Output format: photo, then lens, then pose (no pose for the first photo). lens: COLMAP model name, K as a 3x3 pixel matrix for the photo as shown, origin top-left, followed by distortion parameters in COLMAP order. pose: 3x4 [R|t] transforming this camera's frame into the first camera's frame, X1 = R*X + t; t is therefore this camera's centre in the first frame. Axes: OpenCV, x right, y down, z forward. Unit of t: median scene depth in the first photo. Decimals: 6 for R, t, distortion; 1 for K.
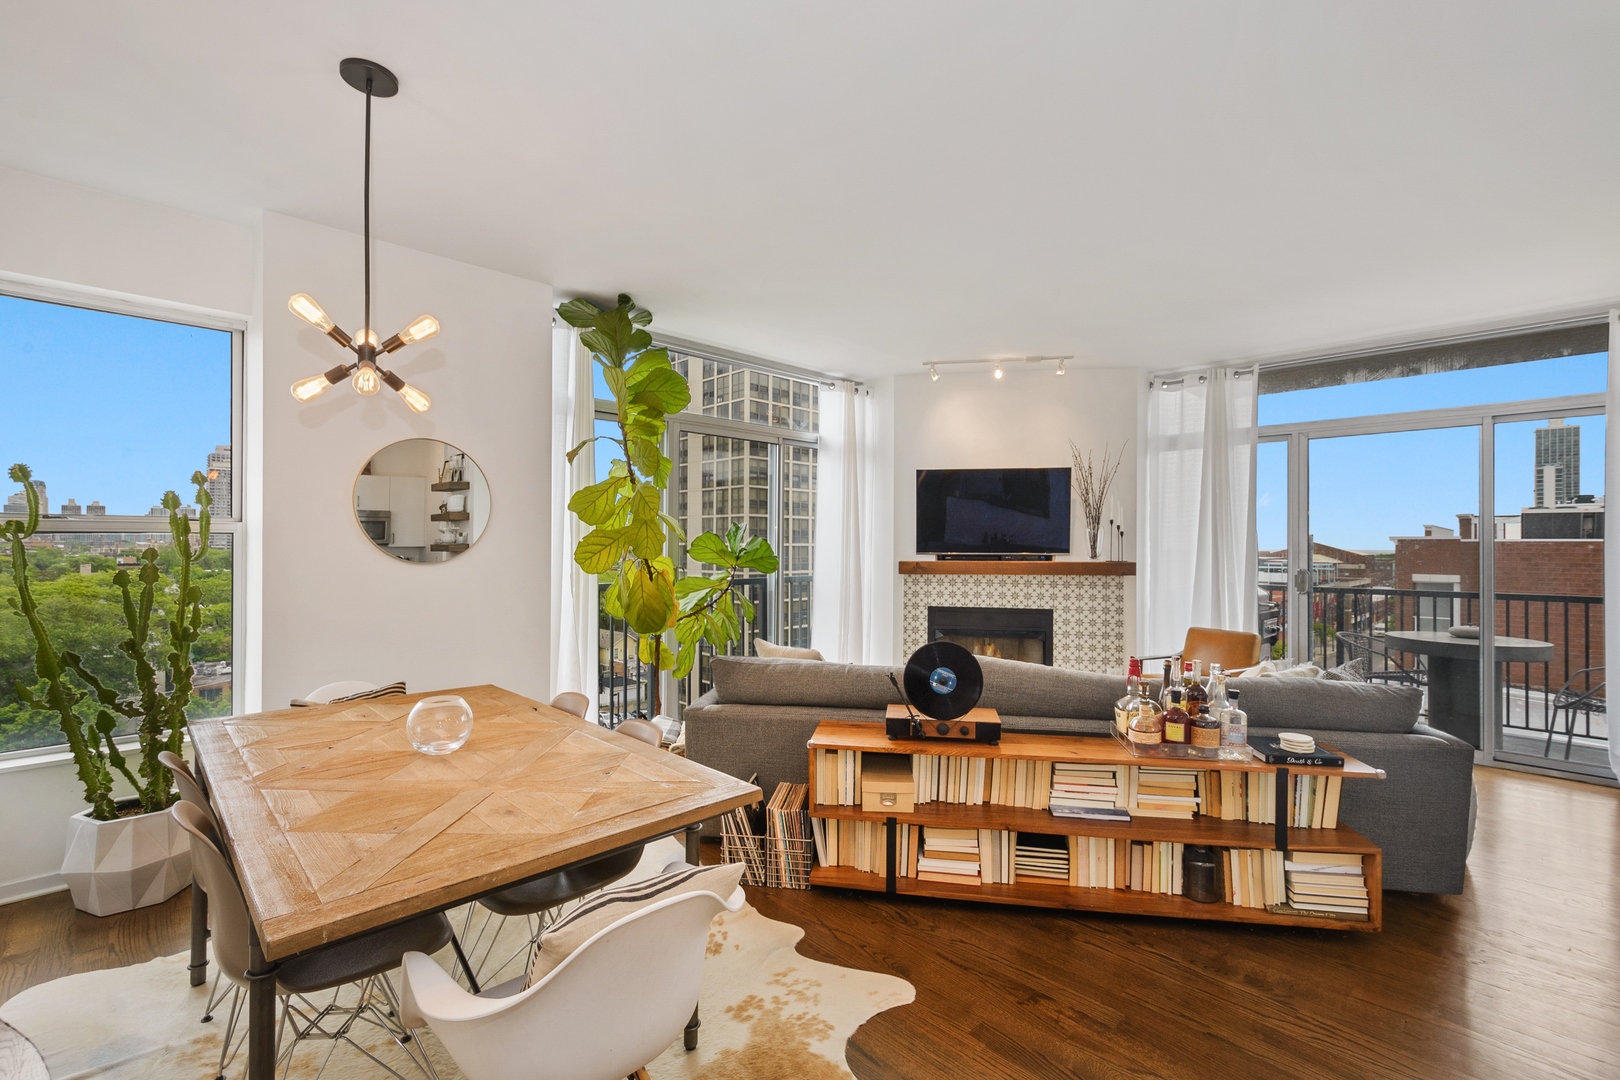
lens RADIAL K [[714.0, 0, 803.7], [0, 714.0, 539.7], [0, 0, 1]] dist [0.003043, -0.000047]
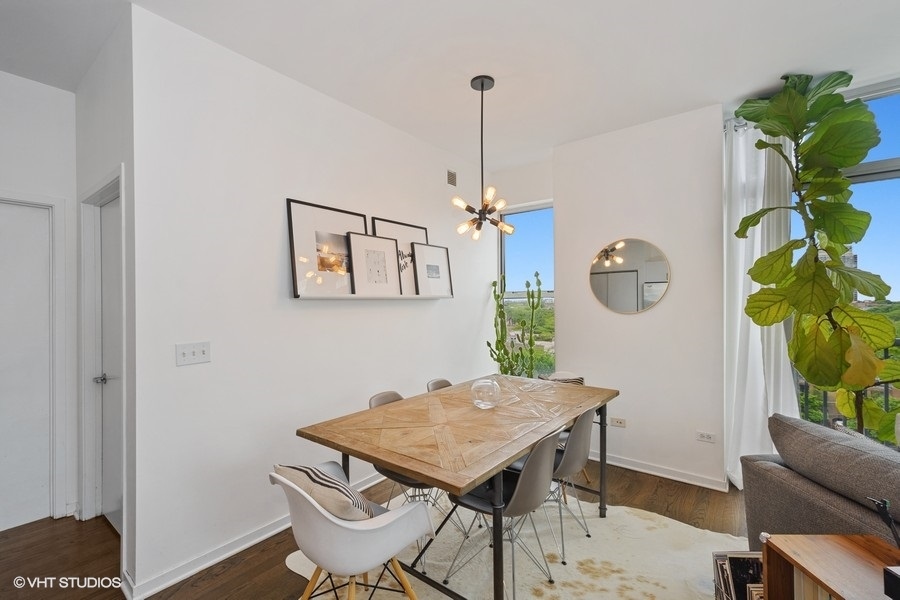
lens RADIAL K [[396.7, 0, 445.9], [0, 396.7, 301.9], [0, 0, 1]] dist [0.003043, -0.000047]
pose [[0.130157, -0.006637, -0.991471, 0.206346], [0.012022, 0.999915, -0.005115, 0.003727], [0.991421, -0.011254, 0.130226, 0.275603]]
